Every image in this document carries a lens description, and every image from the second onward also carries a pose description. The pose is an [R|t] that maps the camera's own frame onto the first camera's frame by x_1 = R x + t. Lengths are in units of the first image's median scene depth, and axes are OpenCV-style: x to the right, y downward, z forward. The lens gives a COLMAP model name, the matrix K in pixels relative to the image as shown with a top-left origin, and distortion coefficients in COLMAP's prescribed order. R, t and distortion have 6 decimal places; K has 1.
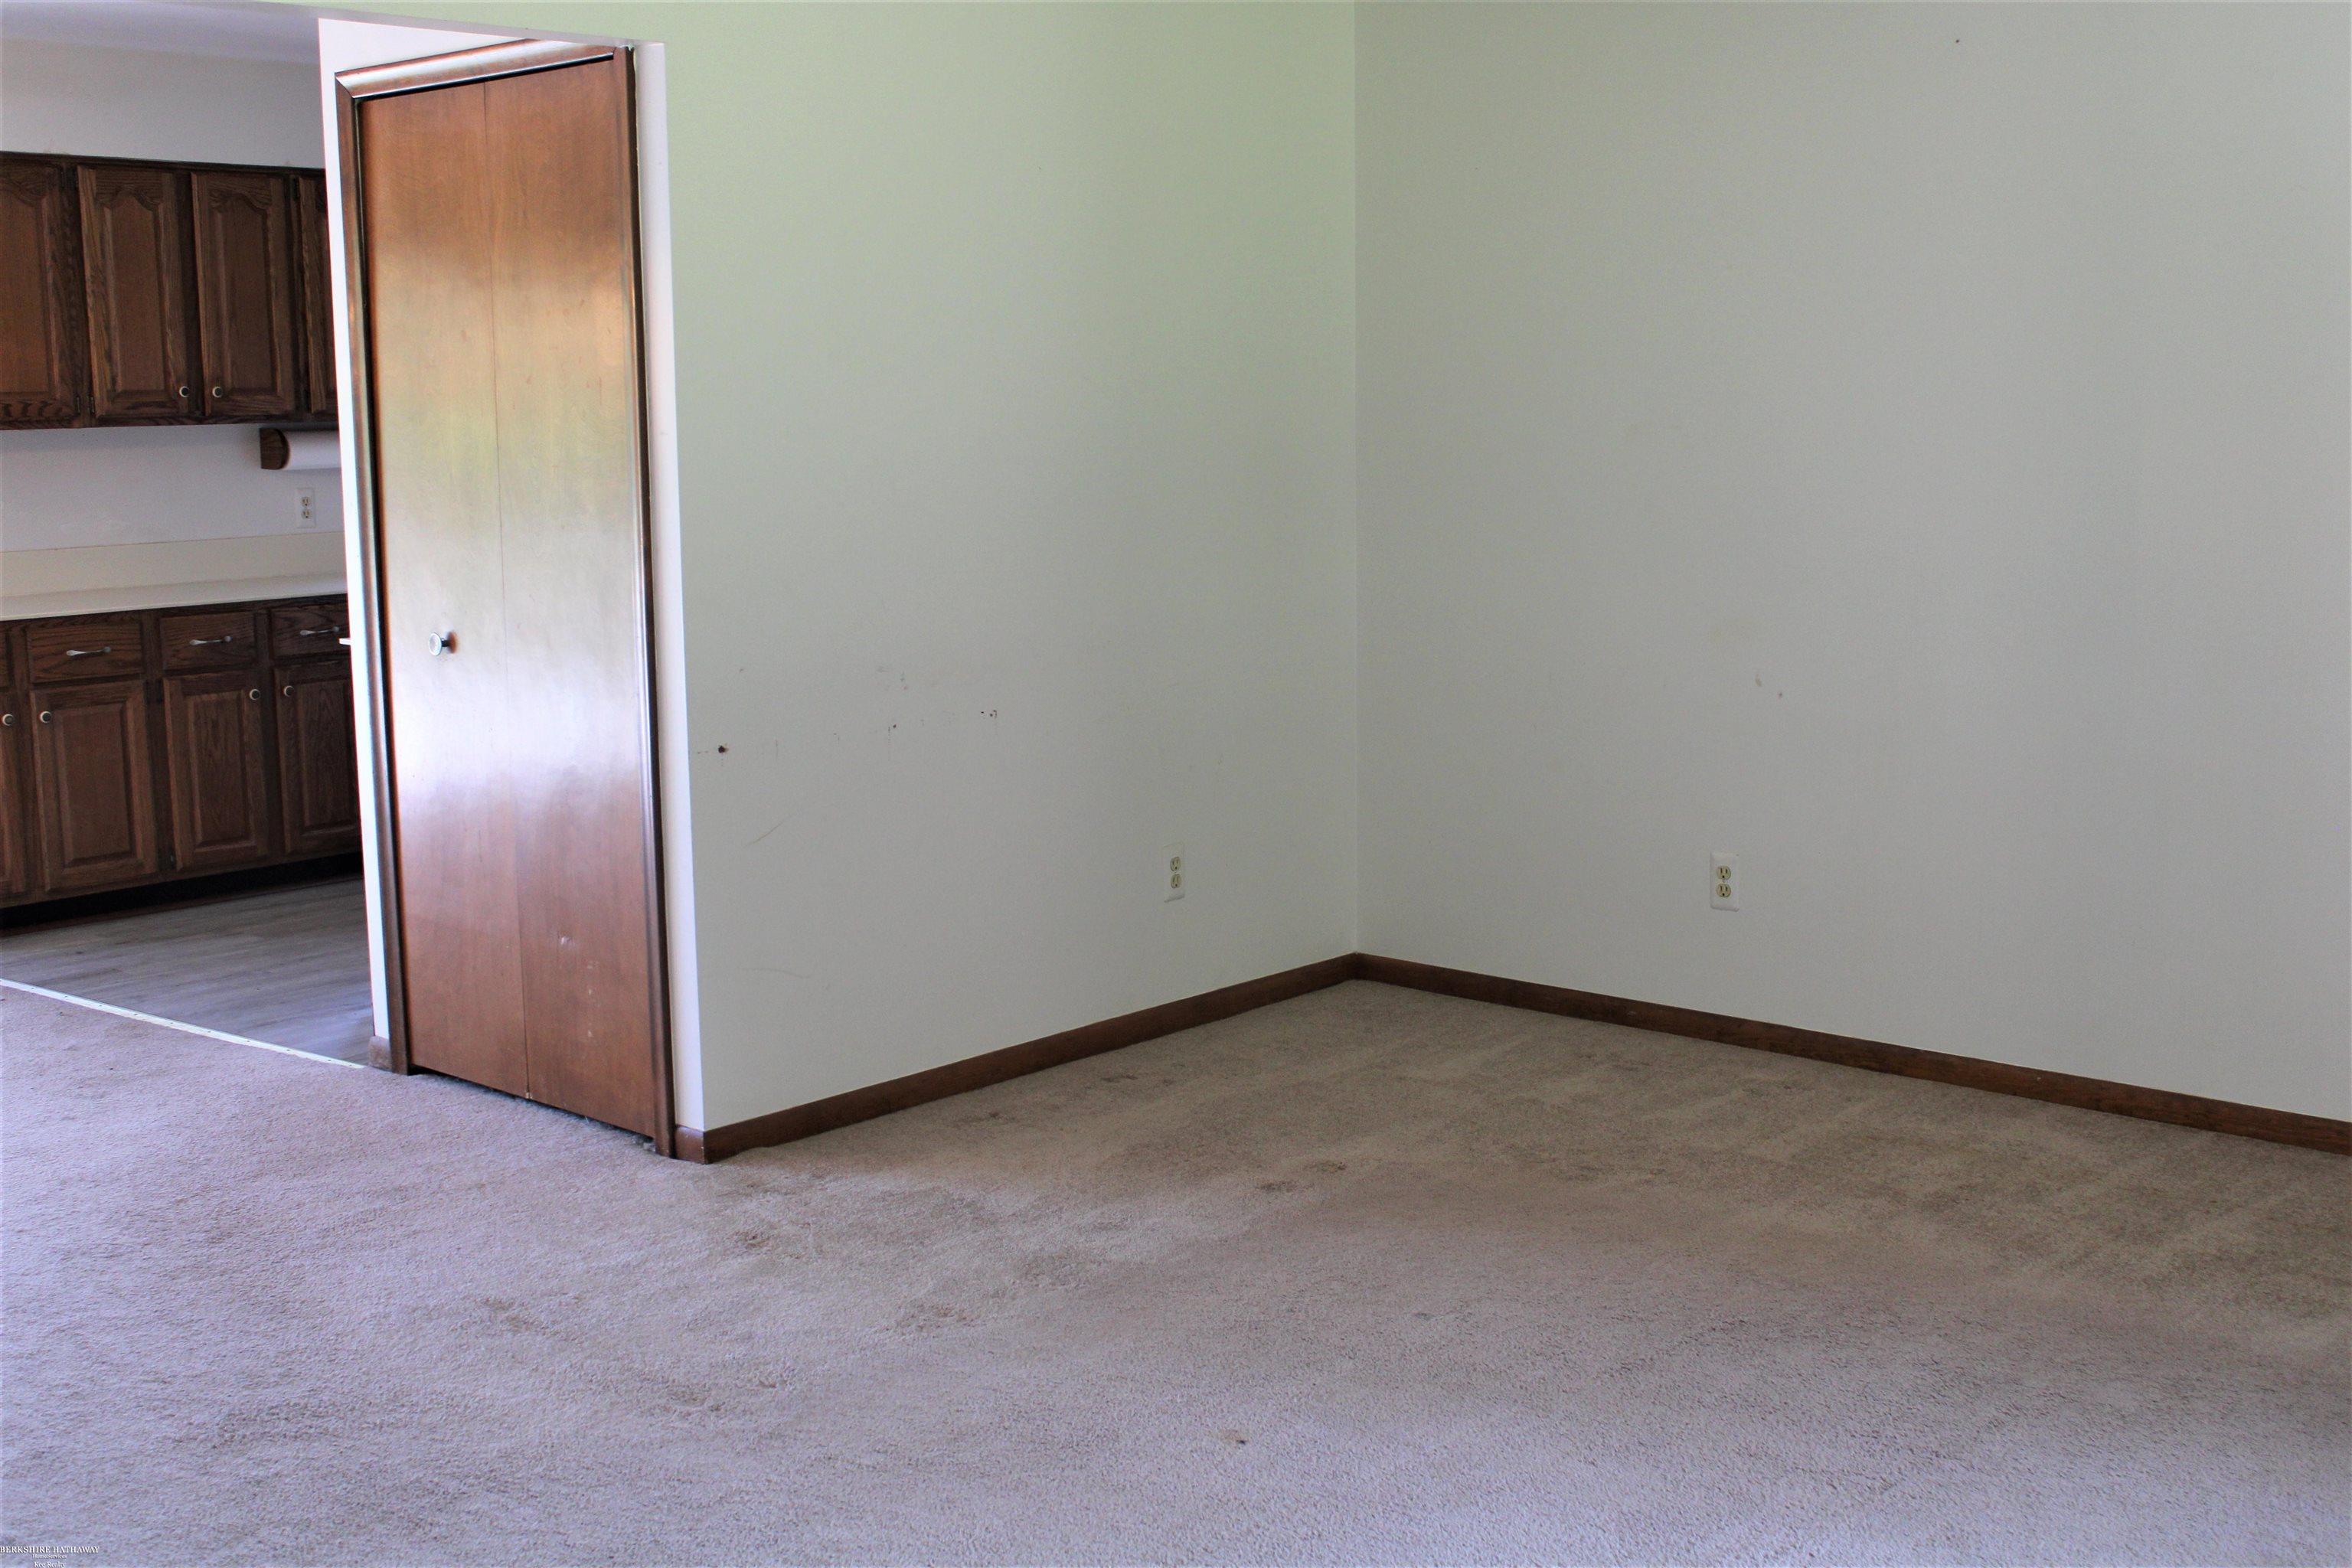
lens RADIAL K [[2534.3, 0, 1176.0], [0, 2534.3, 784.0], [0, 0, 1]] dist [-0.086872, 0.027758]
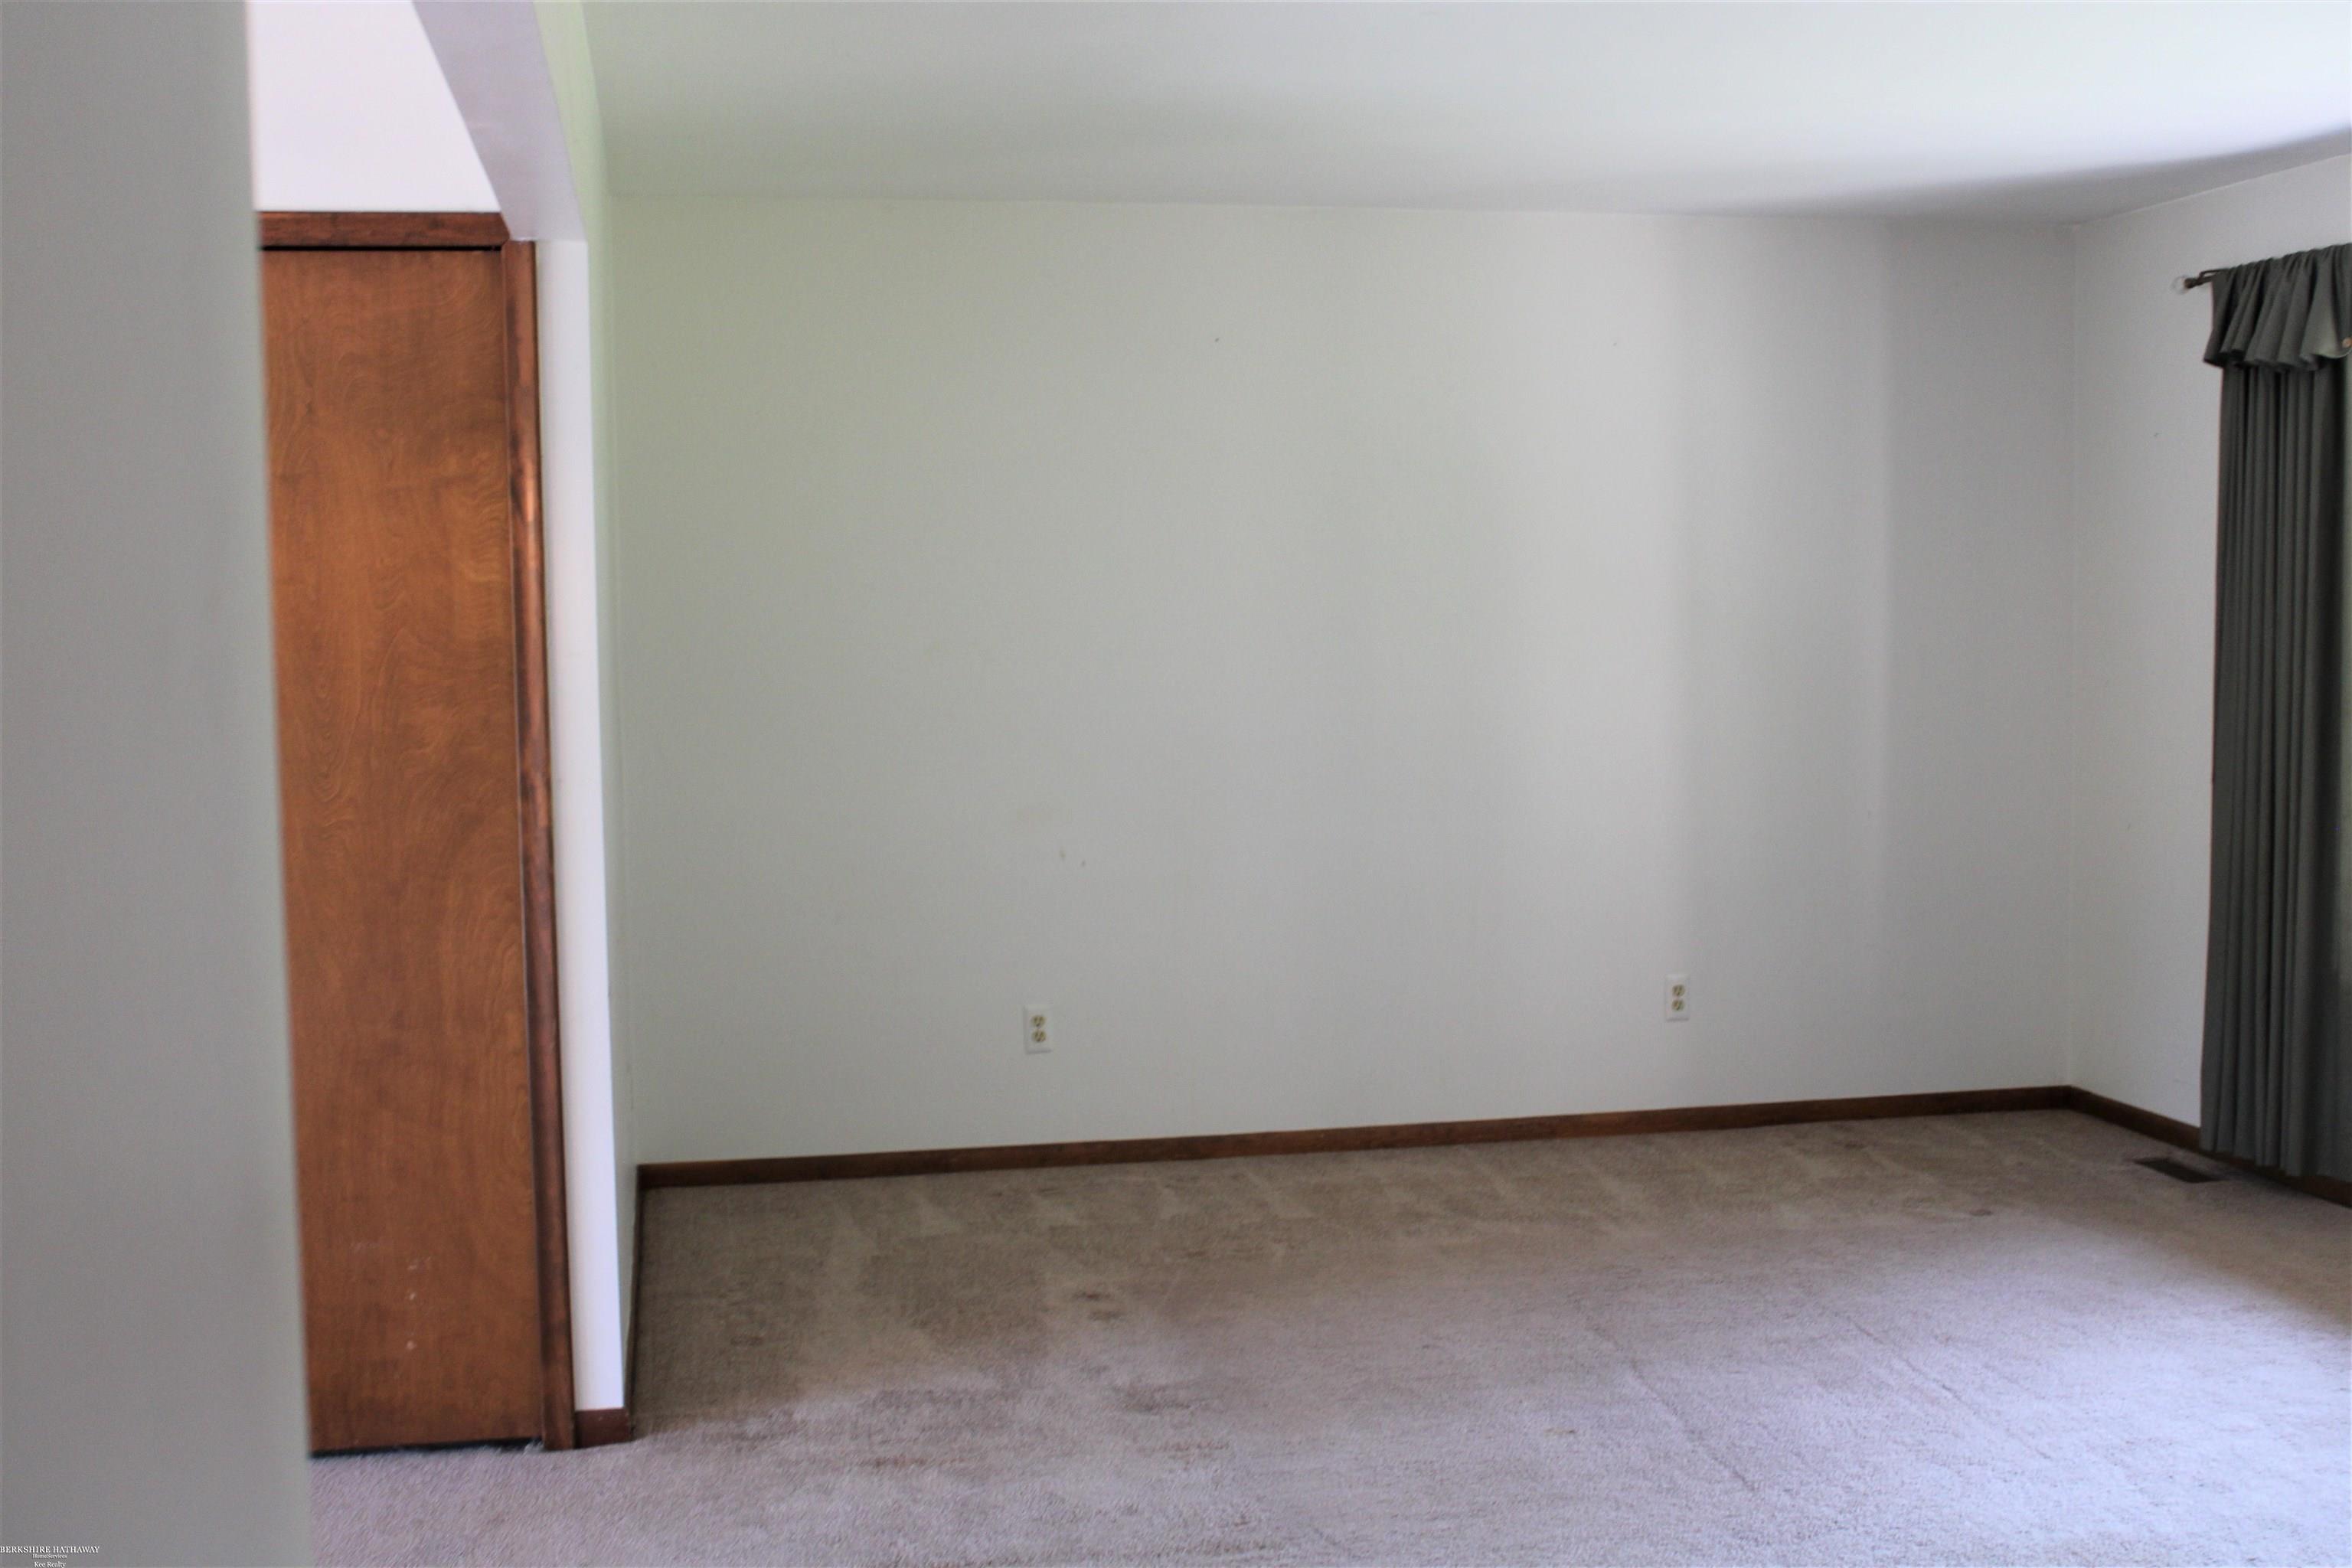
lens RADIAL K [[2534.3, 0, 1176.0], [0, 2534.3, 784.0], [0, 0, 1]] dist [-0.086872, 0.027758]
pose [[0.607781, -0.052555, 0.792364, -0.558949], [0.129773, 0.990967, -0.033815, -0.021525], [-0.783429, 0.123379, 0.609111, 0.185388]]
